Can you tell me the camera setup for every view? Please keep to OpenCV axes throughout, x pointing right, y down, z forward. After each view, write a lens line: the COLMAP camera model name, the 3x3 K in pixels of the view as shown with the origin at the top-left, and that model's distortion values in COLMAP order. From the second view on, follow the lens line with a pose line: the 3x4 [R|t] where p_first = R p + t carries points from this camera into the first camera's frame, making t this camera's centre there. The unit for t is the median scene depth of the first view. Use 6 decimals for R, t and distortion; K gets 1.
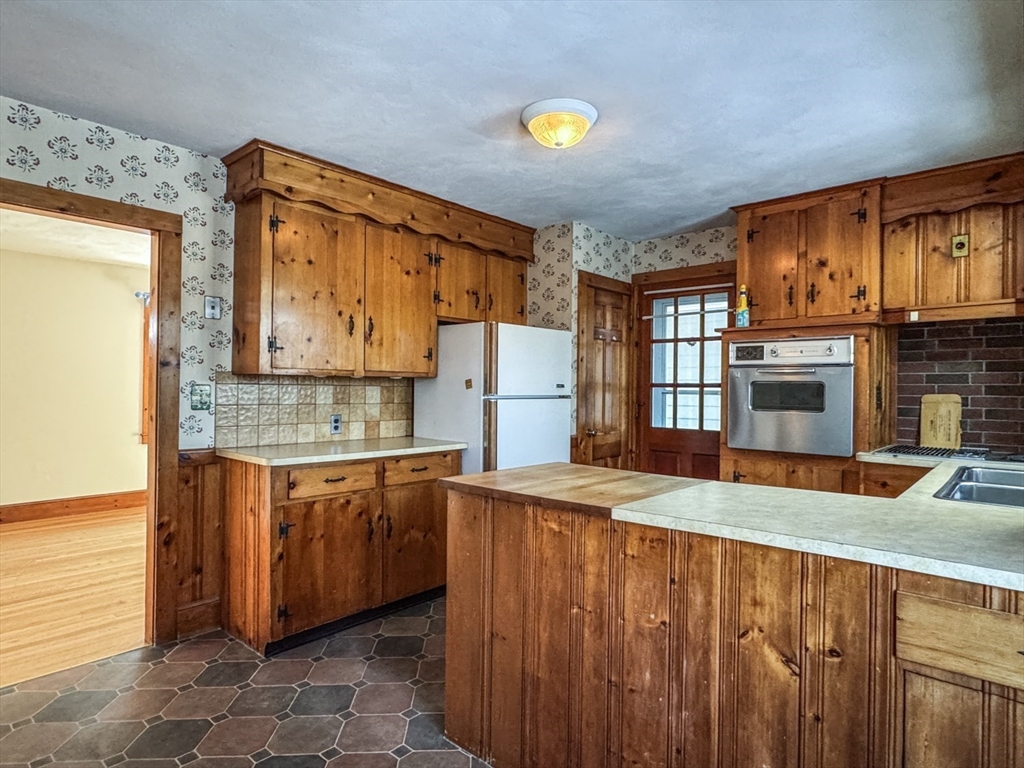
lens RADIAL K [[589.4, 0, 512.0], [0, 589.4, 384.0], [0, 0, 1]] dist [-0.002264, 0.002445]
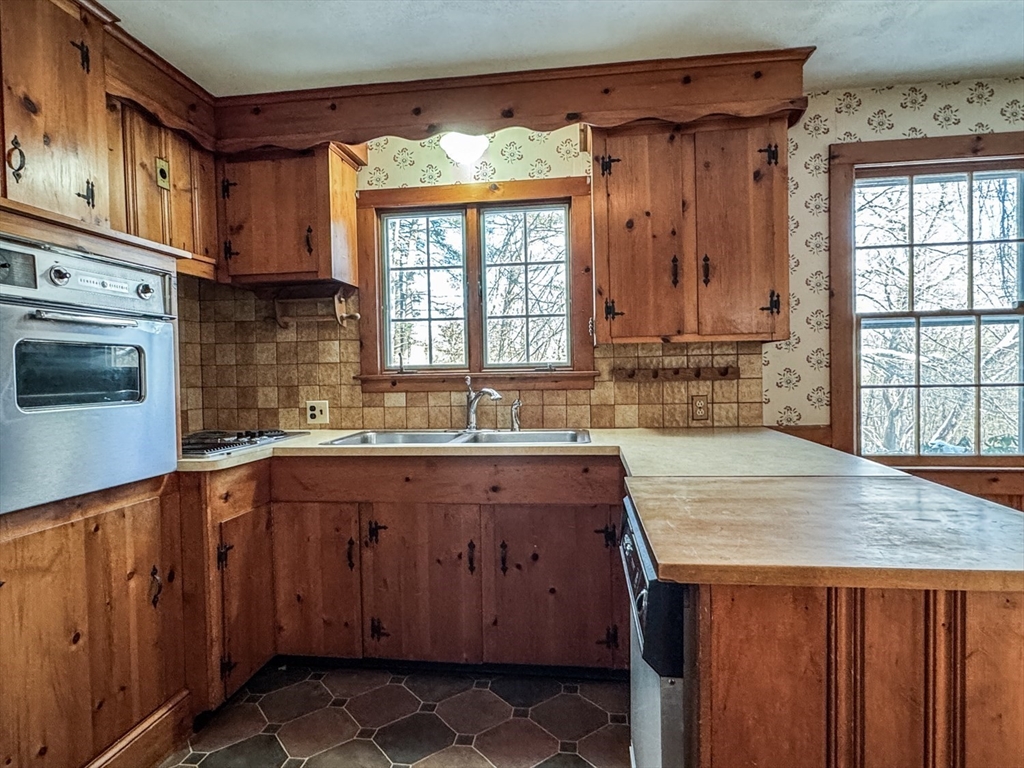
lens RADIAL K [[589.4, 0, 512.0], [0, 589.4, 384.0], [0, 0, 1]] dist [-0.002264, 0.002445]
pose [[-0.572025, -0.018043, 0.820038, -0.118155], [0.008650, 0.999570, 0.028028, 0.018612], [-0.820191, 0.023126, -0.571623, 0.996543]]
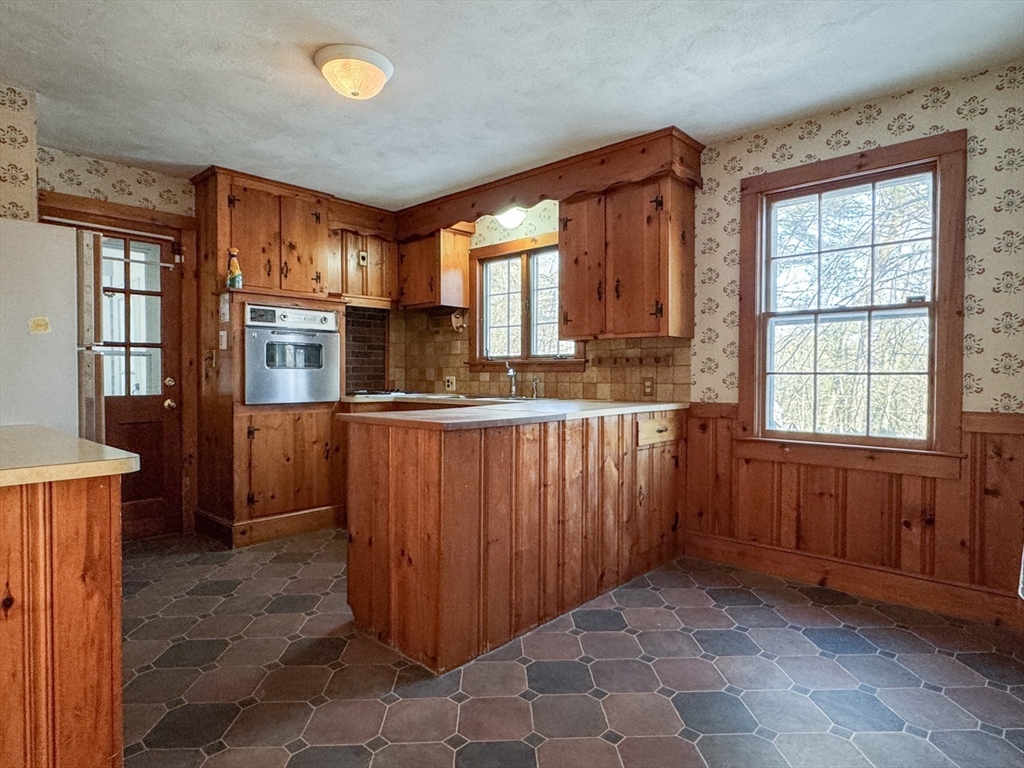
lens RADIAL K [[589.4, 0, 512.0], [0, 589.4, 384.0], [0, 0, 1]] dist [-0.002264, 0.002445]
pose [[0.007438, -0.027441, 0.999596, -0.716319], [-0.006585, 0.999600, 0.027490, 0.042943], [-0.999951, -0.006787, 0.007254, 0.560207]]
